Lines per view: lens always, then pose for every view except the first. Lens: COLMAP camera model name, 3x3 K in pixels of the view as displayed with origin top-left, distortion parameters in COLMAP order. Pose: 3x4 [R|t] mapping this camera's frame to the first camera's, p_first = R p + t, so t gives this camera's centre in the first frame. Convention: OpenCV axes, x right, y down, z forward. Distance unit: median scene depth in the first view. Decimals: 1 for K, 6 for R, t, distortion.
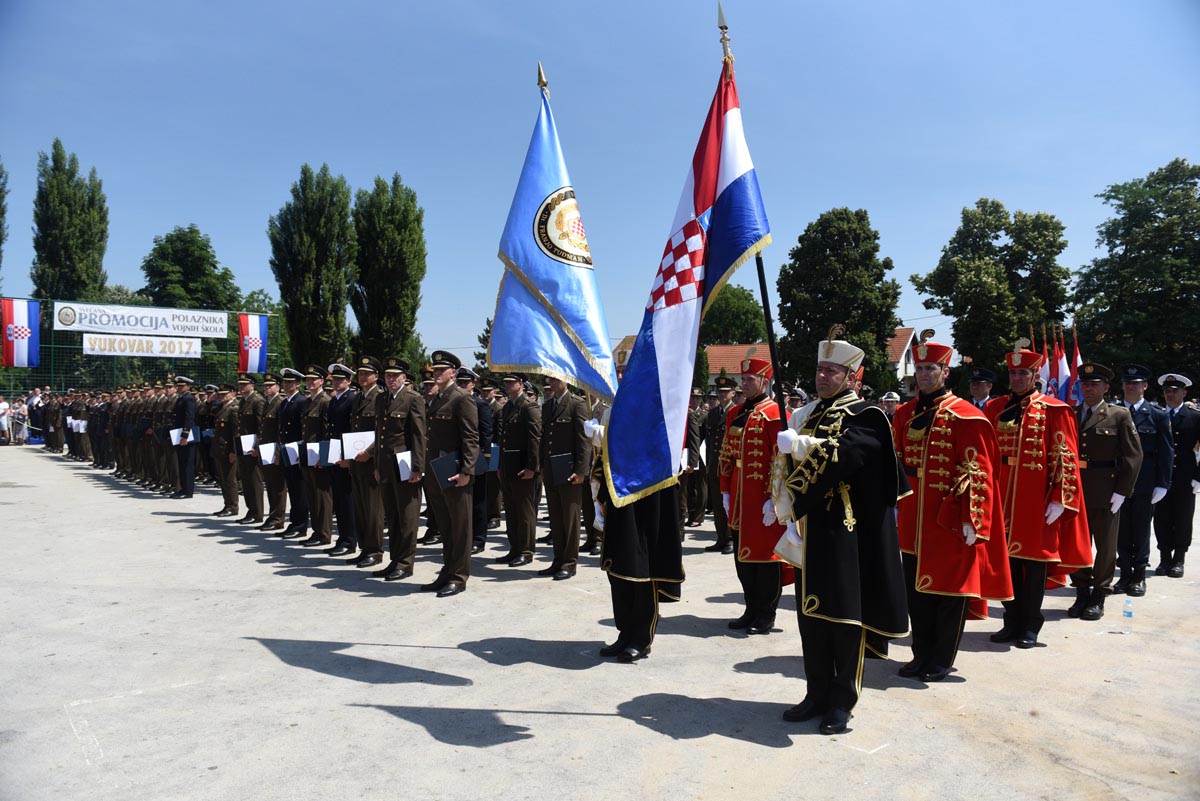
lens RADIAL K [[845.5, 0, 600.0], [0, 845.5, 400.5], [0, 0, 1]] dist [-0.046970, 0.001889]
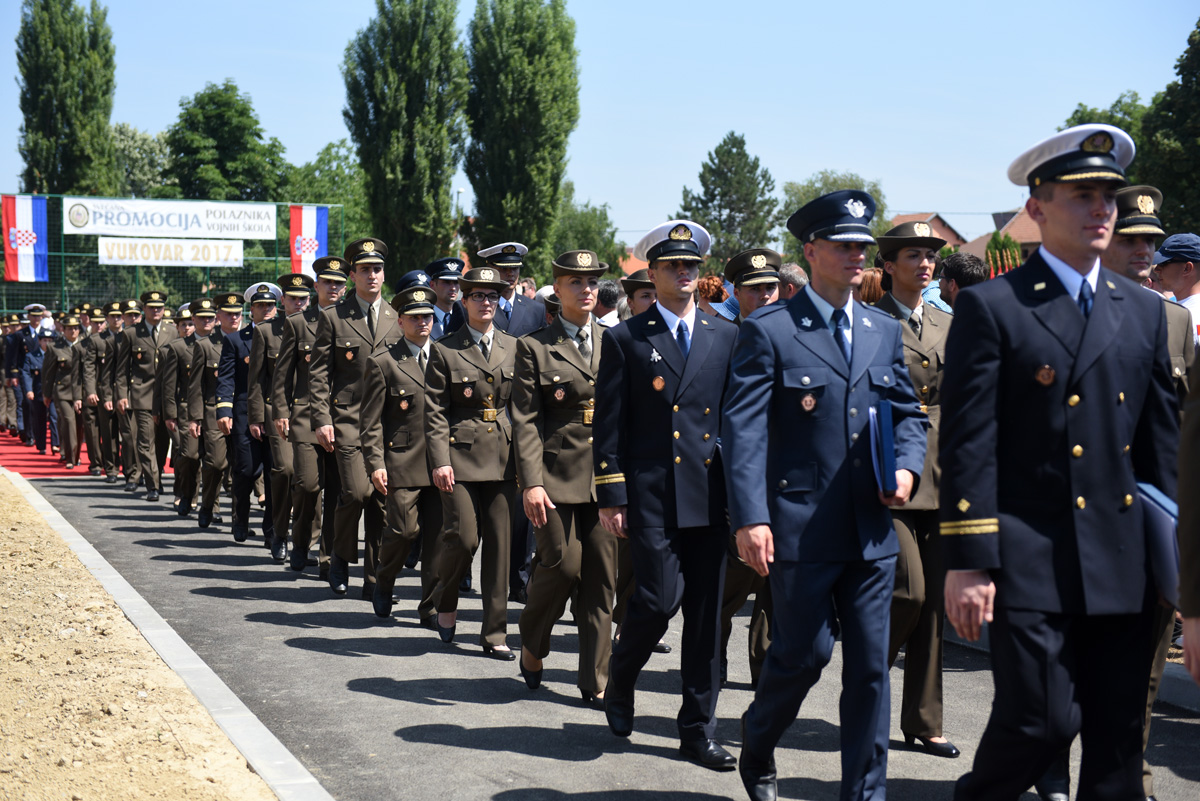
lens RADIAL K [[1819.7, 0, 600.0], [0, 1819.7, 400.5], [0, 0, 1]] dist [0.210709, -0.582592]
pose [[0.965019, 0.008554, -0.262041, 0.194632], [0.003571, 0.998946, 0.045761, -0.003387], [0.262156, -0.045096, 0.963971, -0.374155]]
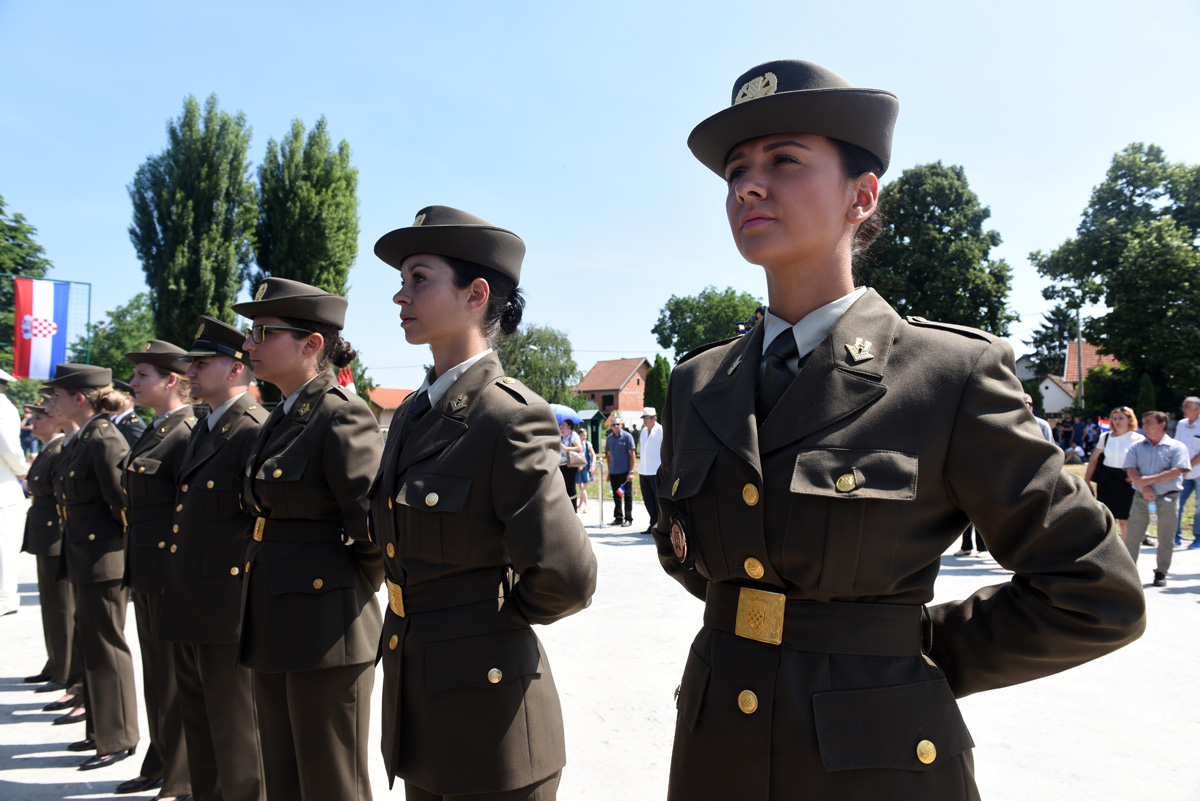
lens RADIAL K [[845.5, 0, 600.0], [0, 845.5, 400.5], [0, 0, 1]] dist [-0.046970, 0.001889]
pose [[0.998569, -0.005116, 0.053242, -0.041905], [0.007262, 0.999166, -0.040193, 0.005931], [-0.052991, 0.040522, 0.997772, 0.307799]]
